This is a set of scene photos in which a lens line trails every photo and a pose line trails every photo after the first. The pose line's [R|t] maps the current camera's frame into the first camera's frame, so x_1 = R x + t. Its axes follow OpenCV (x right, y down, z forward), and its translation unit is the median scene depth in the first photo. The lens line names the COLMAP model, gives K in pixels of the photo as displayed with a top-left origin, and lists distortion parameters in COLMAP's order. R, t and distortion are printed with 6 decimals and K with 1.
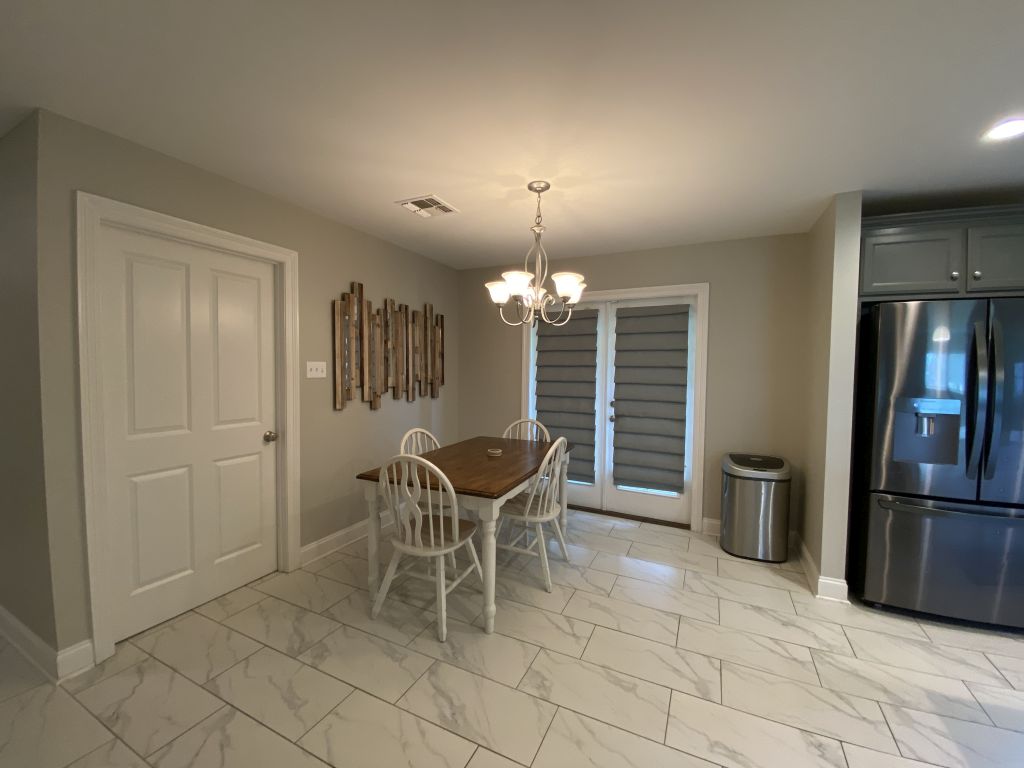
lens RADIAL K [[419.3, 0, 510.6], [0, 419.3, 386.4], [0, 0, 1]] dist [0.016472, -0.019386]
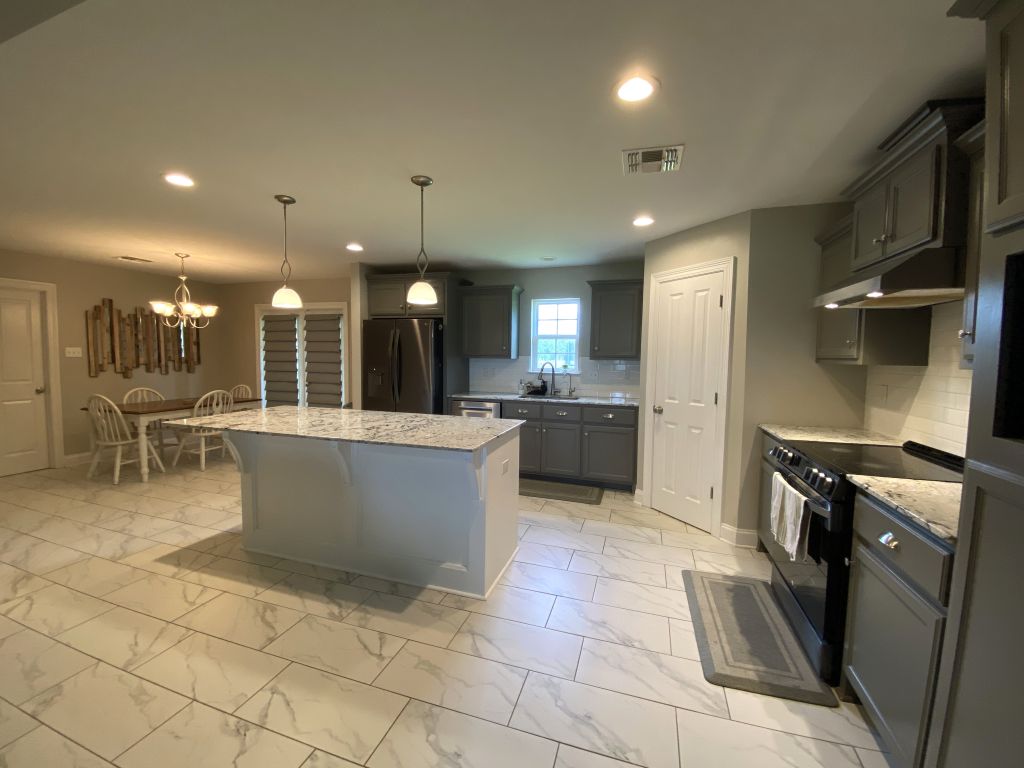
lens RADIAL K [[419.3, 0, 510.6], [0, 419.3, 386.4], [0, 0, 1]] dist [0.016472, -0.019386]
pose [[0.990594, -0.005545, 0.136724, 1.070925], [0.001987, 0.999656, 0.026149, 0.058495], [-0.136822, -0.025631, 0.990264, -0.922136]]
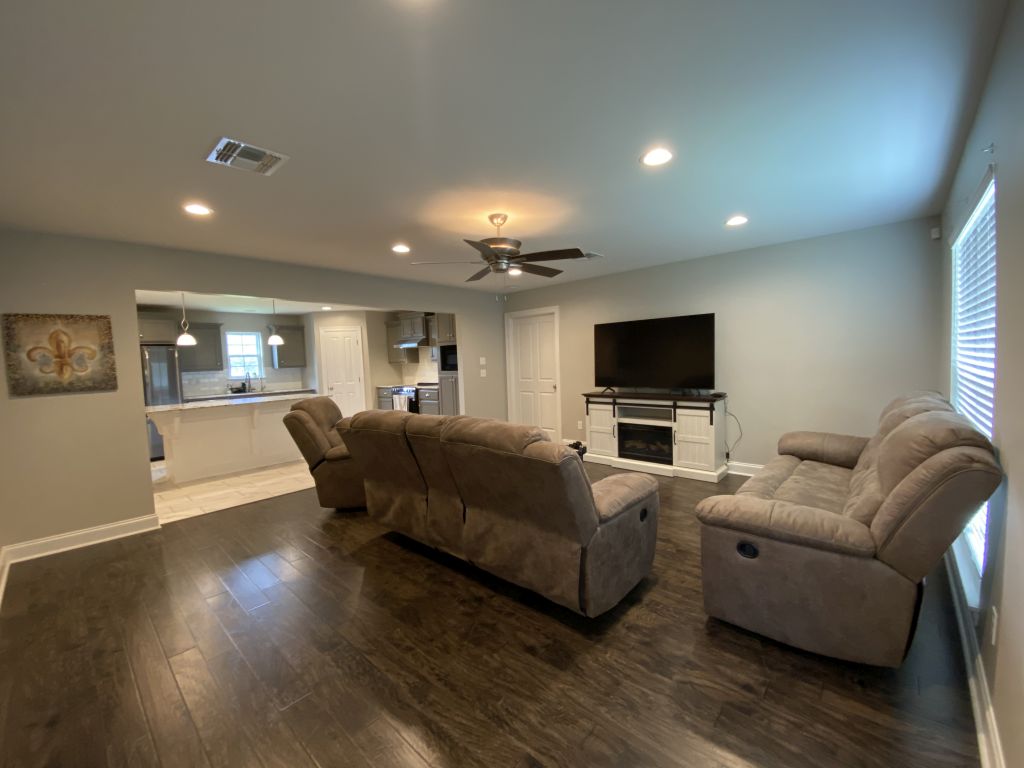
lens RADIAL K [[419.3, 0, 510.6], [0, 419.3, 386.4], [0, 0, 1]] dist [0.016472, -0.019386]
pose [[0.280030, -0.088465, 0.955907, -0.715789], [0.085764, 0.994069, 0.066872, 0.065830], [-0.956153, 0.063256, 0.285956, -1.717318]]
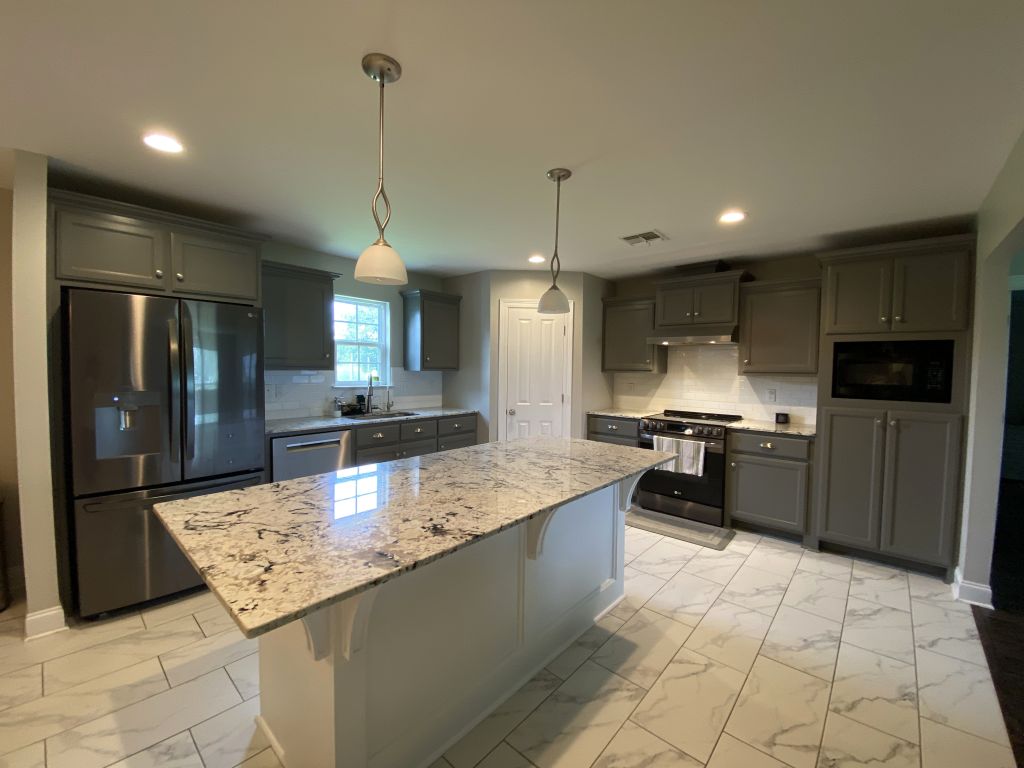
lens RADIAL K [[419.3, 0, 510.6], [0, 419.3, 386.4], [0, 0, 1]] dist [0.016472, -0.019386]
pose [[0.268913, -0.050039, 0.961864, 0.216435], [0.034207, 0.998516, 0.042383, 0.004009], [-0.962557, 0.021505, 0.270225, -0.119149]]
